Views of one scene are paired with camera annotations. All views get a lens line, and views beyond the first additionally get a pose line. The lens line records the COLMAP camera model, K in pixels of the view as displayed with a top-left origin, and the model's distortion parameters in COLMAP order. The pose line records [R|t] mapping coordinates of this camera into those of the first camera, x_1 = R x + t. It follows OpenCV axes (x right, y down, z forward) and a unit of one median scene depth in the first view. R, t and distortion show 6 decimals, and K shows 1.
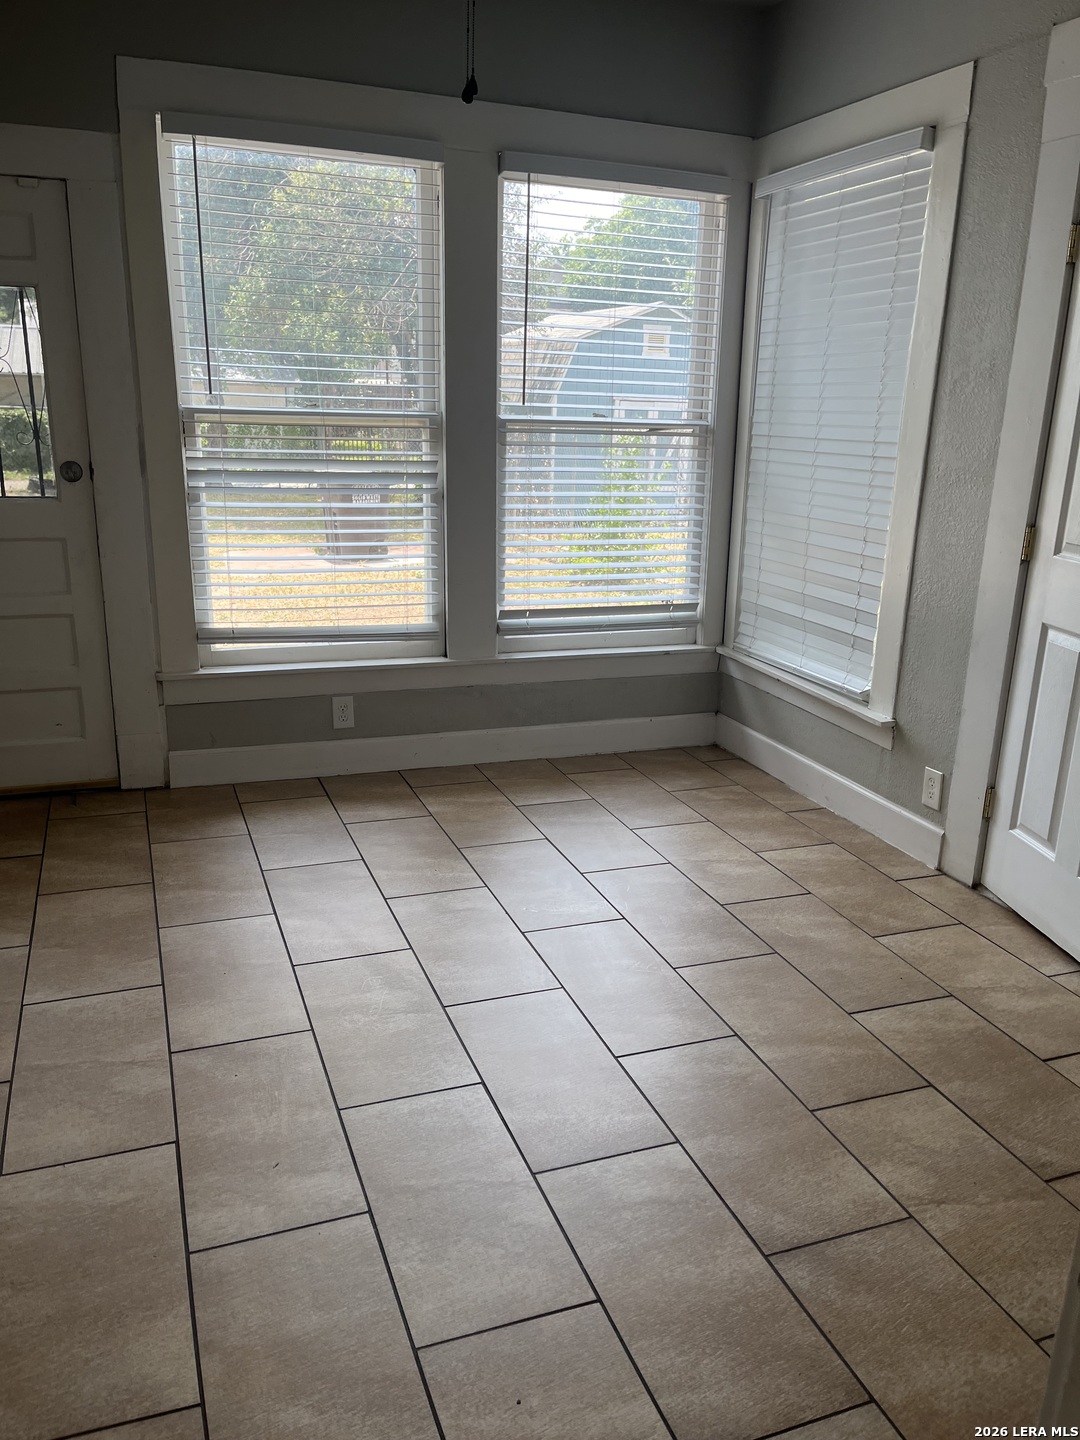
lens RADIAL K [[1086.5, 0, 531.4], [0, 1086.5, 727.8], [0, 0, 1]] dist [0.067461, -0.093809]
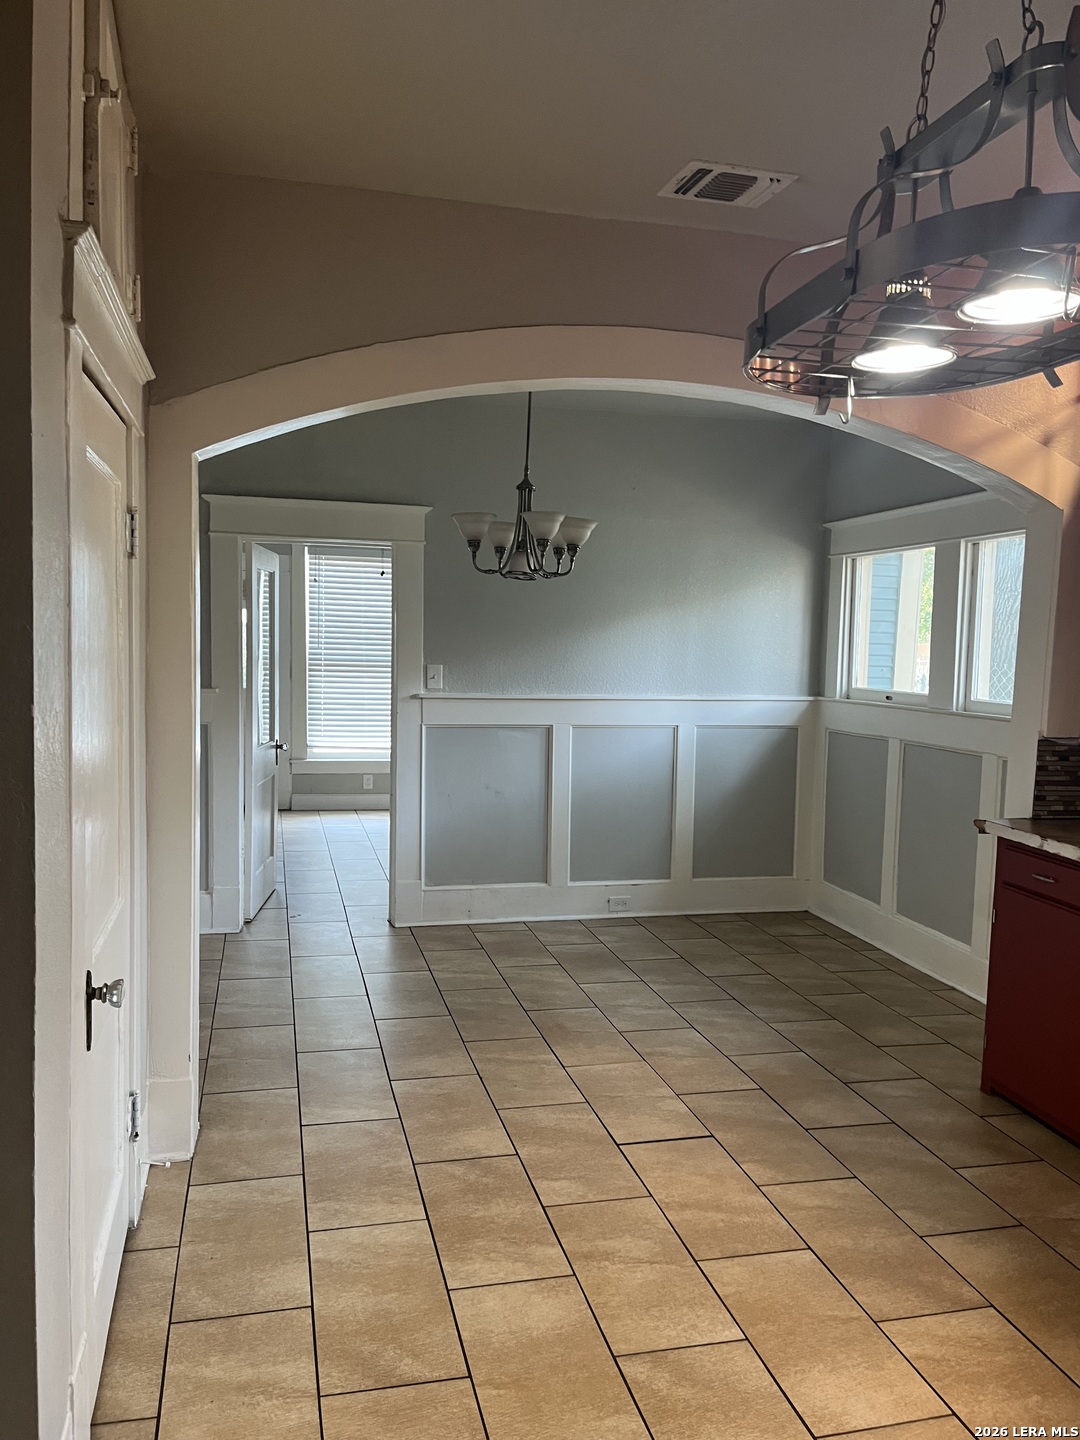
lens RADIAL K [[1086.5, 0, 531.4], [0, 1086.5, 727.8], [0, 0, 1]] dist [0.067461, -0.093809]
pose [[0.992162, 0.009677, -0.124580, 0.466959], [-0.035412, 0.977896, -0.206070, 0.347336], [0.119832, 0.208866, 0.970575, -1.233666]]
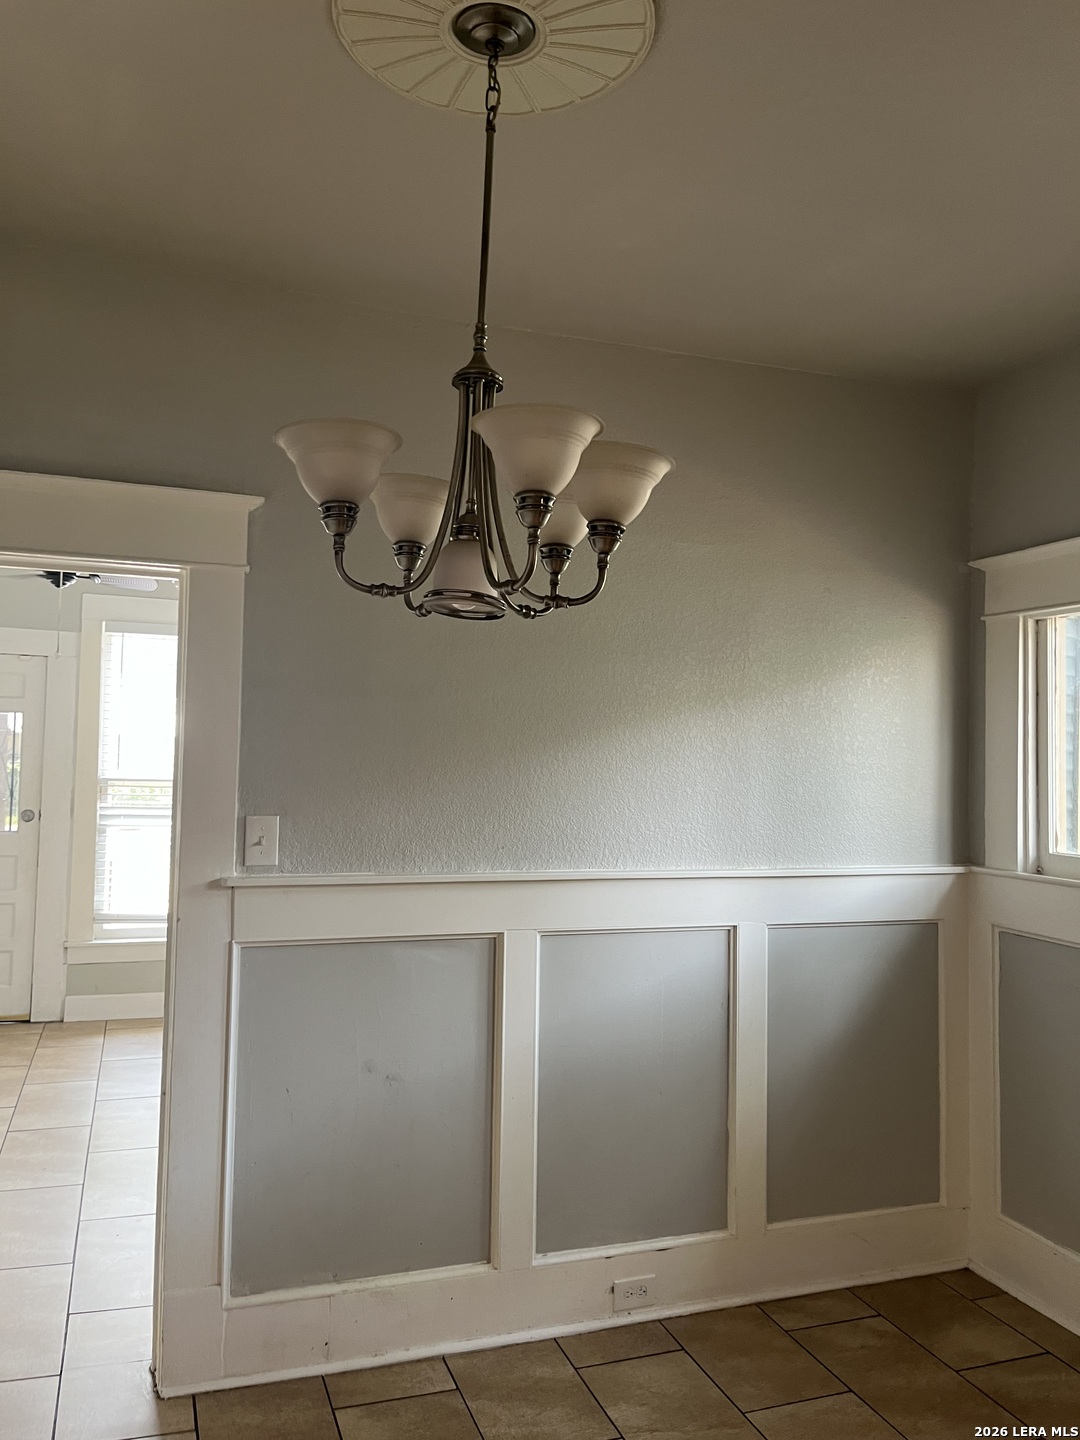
lens RADIAL K [[1097.1, 0, 531.5], [0, 1097.1, 710.1], [0, 0, 1]] dist [0.076728, -0.102703]
pose [[0.999766, -0.000520, -0.021622, 0.351160], [-0.006520, 0.945947, -0.324256, 0.143289], [0.020622, 0.324321, 0.945722, -0.576791]]
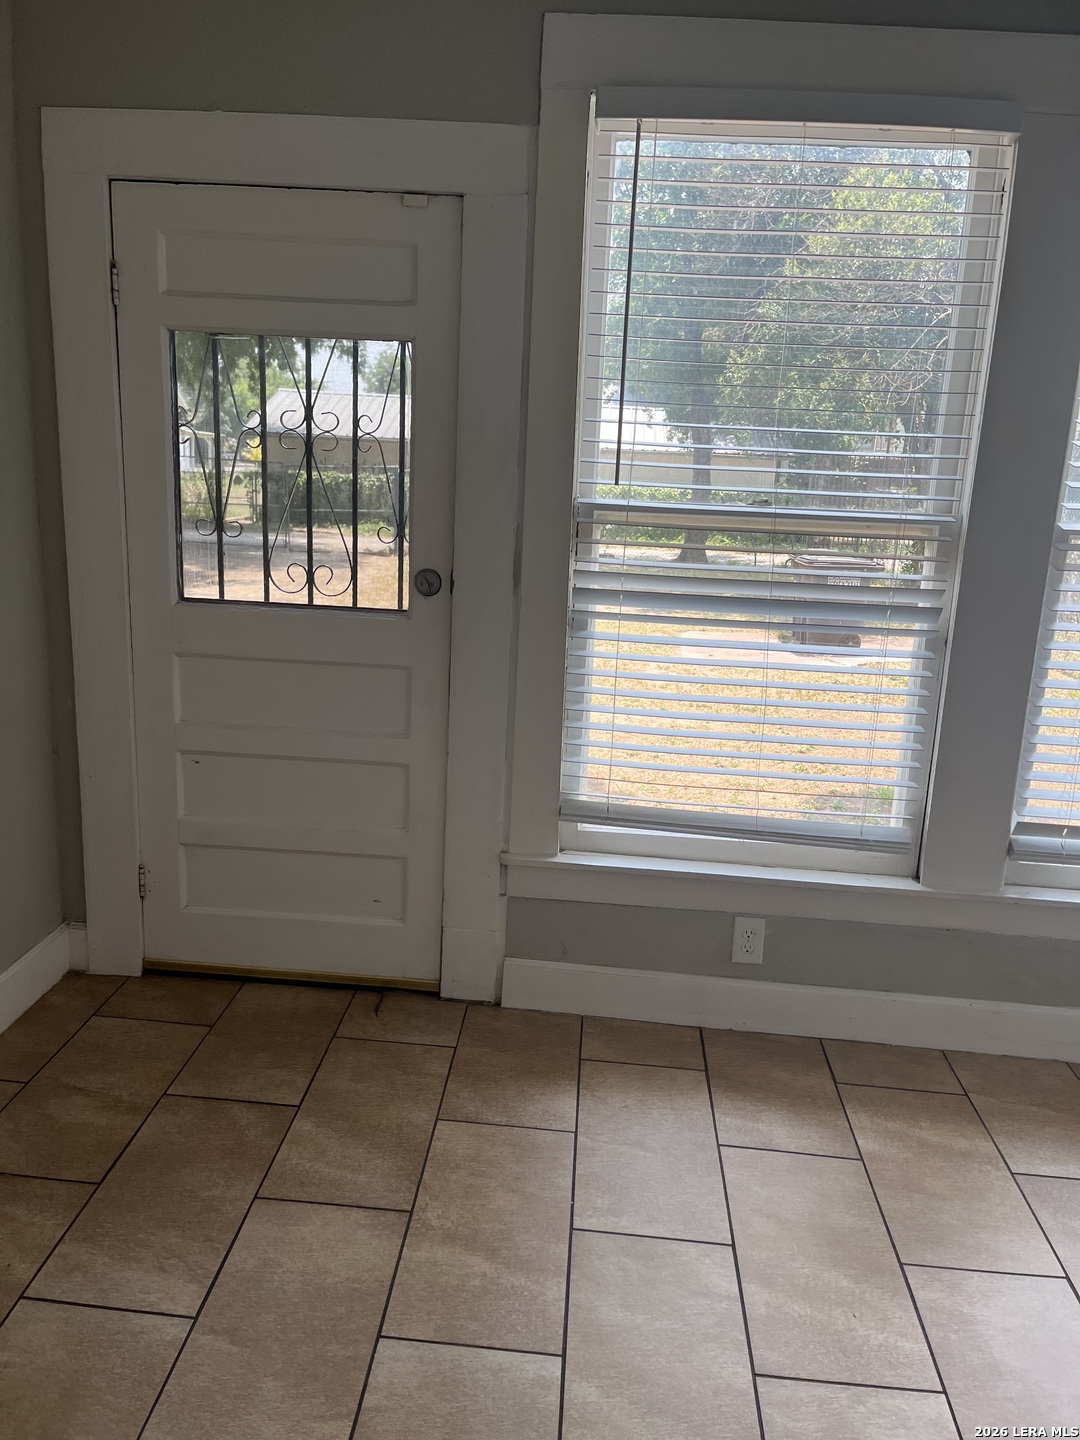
lens RADIAL K [[1086.5, 0, 531.4], [0, 1086.5, 727.8], [0, 0, 1]] dist [0.067461, -0.093809]
pose [[0.908945, 0.117412, -0.400042, -0.040492], [-0.141476, 0.989455, -0.031047, -0.112409], [0.392178, 0.084816, 0.915971, 0.325727]]
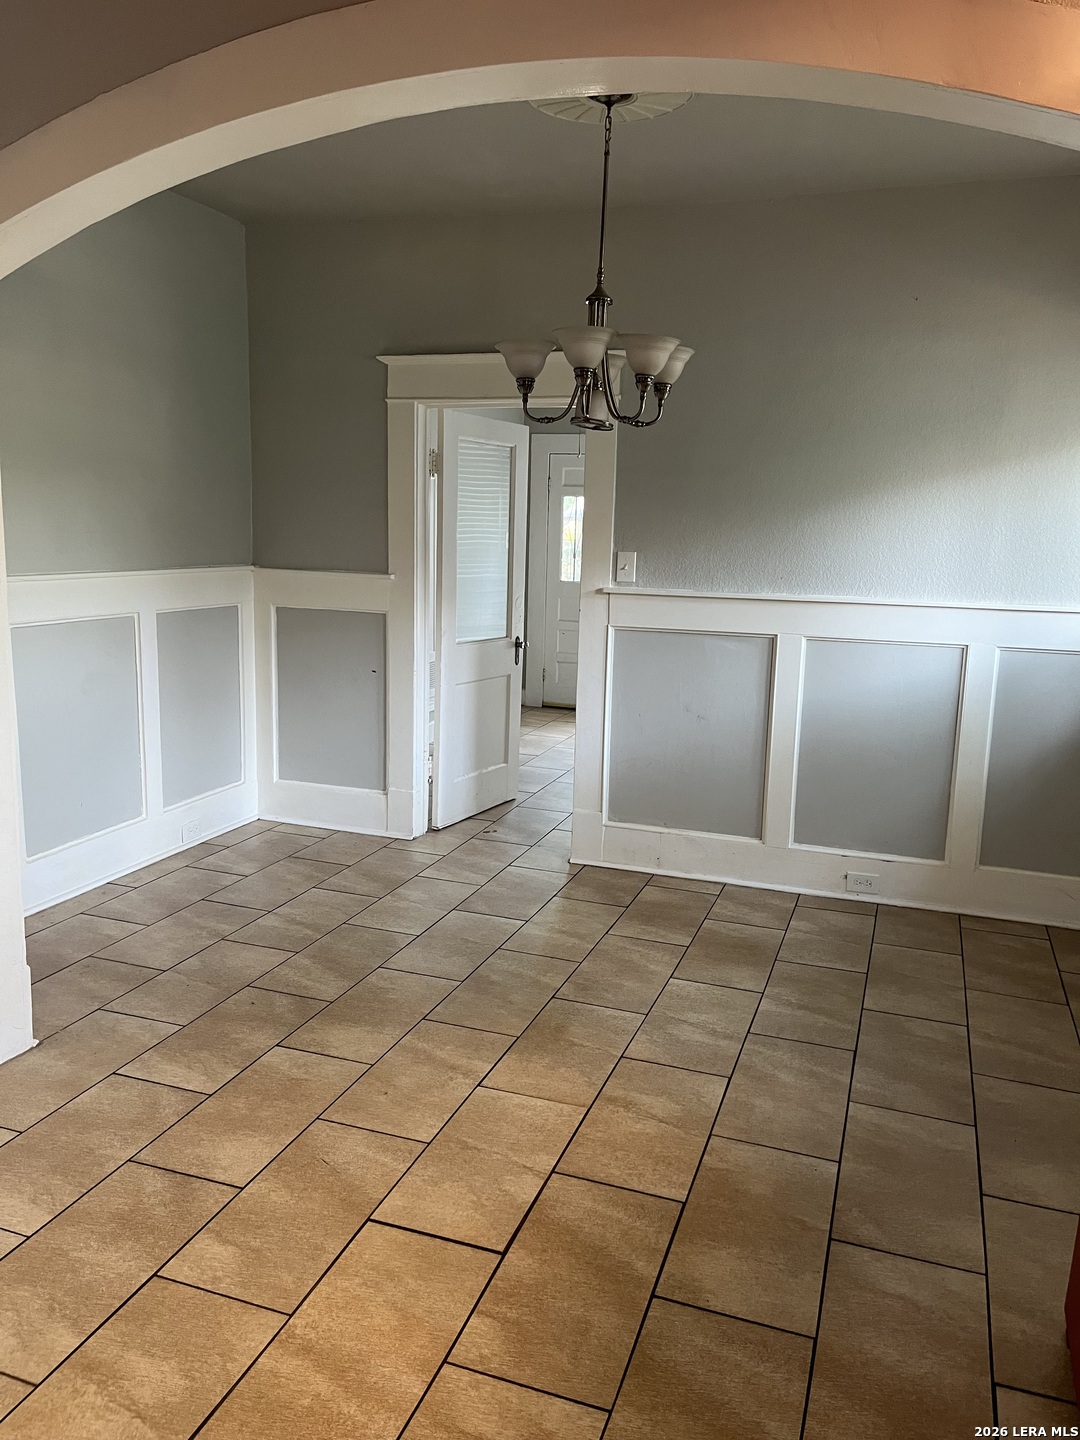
lens RADIAL K [[1086.5, 0, 531.4], [0, 1086.5, 727.8], [0, 0, 1]] dist [0.067461, -0.093809]
pose [[0.764452, 0.113768, -0.634563, 0.830121], [-0.191414, 0.979973, -0.054900, 0.243646], [0.615608, 0.163432, 0.770919, -0.809816]]
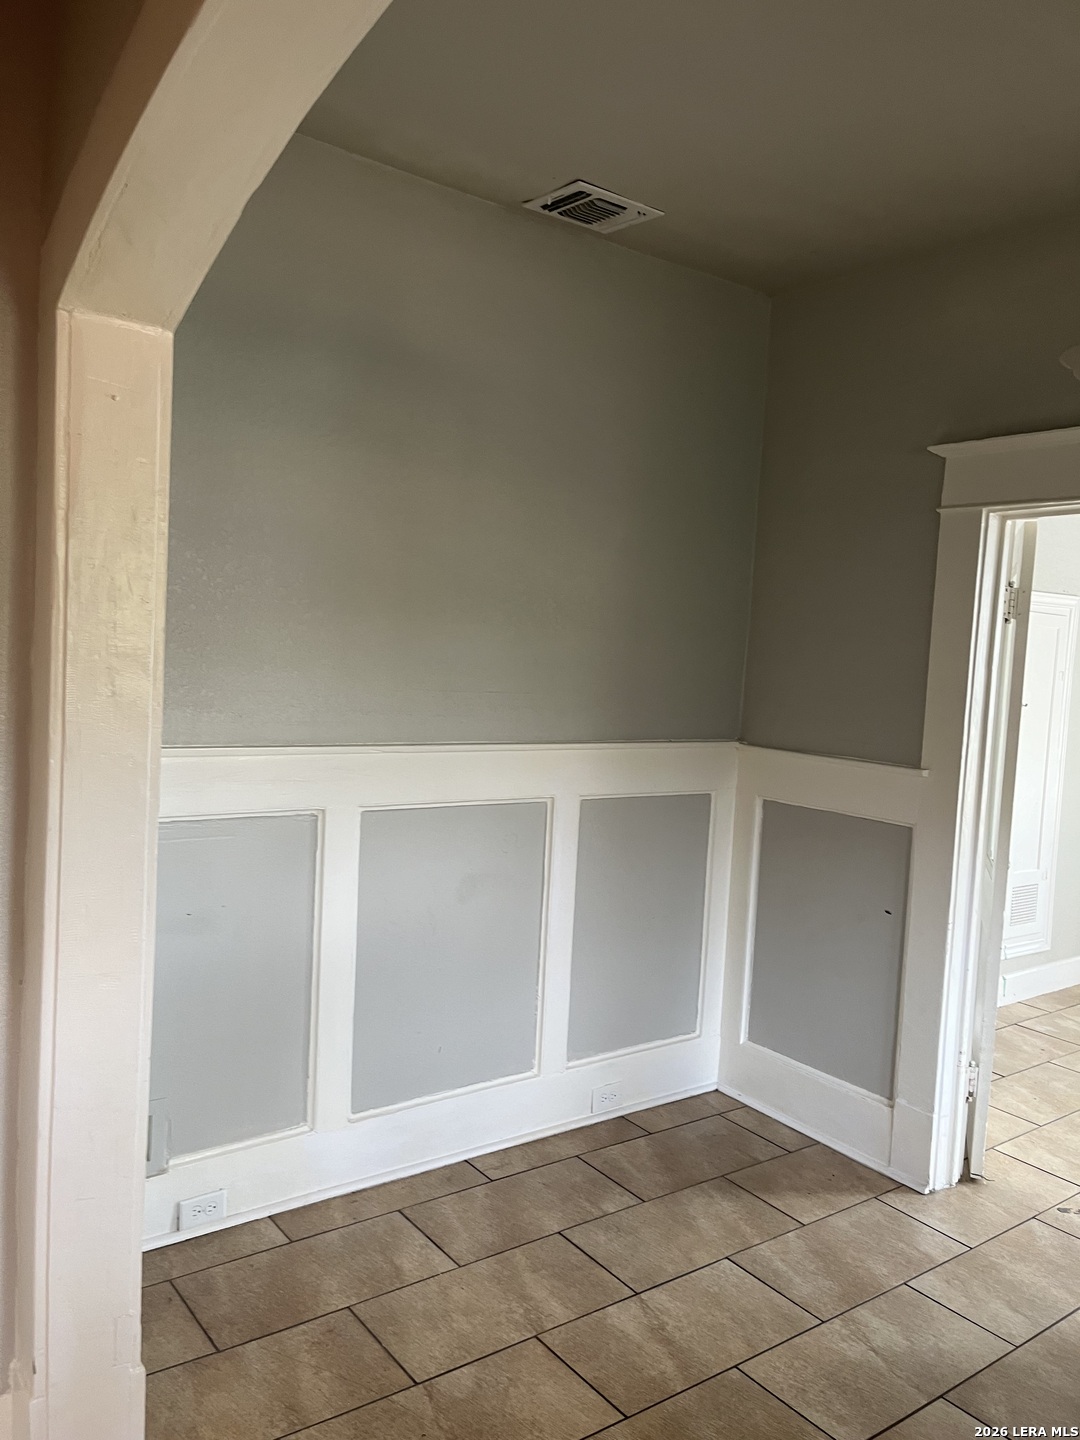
lens RADIAL K [[1086.5, 0, 531.4], [0, 1086.5, 727.8], [0, 0, 1]] dist [0.067461, -0.093809]
pose [[0.281510, 0.058580, -0.957769, 0.605995], [-0.319622, 0.946860, -0.036032, 0.134339], [0.904762, 0.316267, 0.285274, -0.502577]]
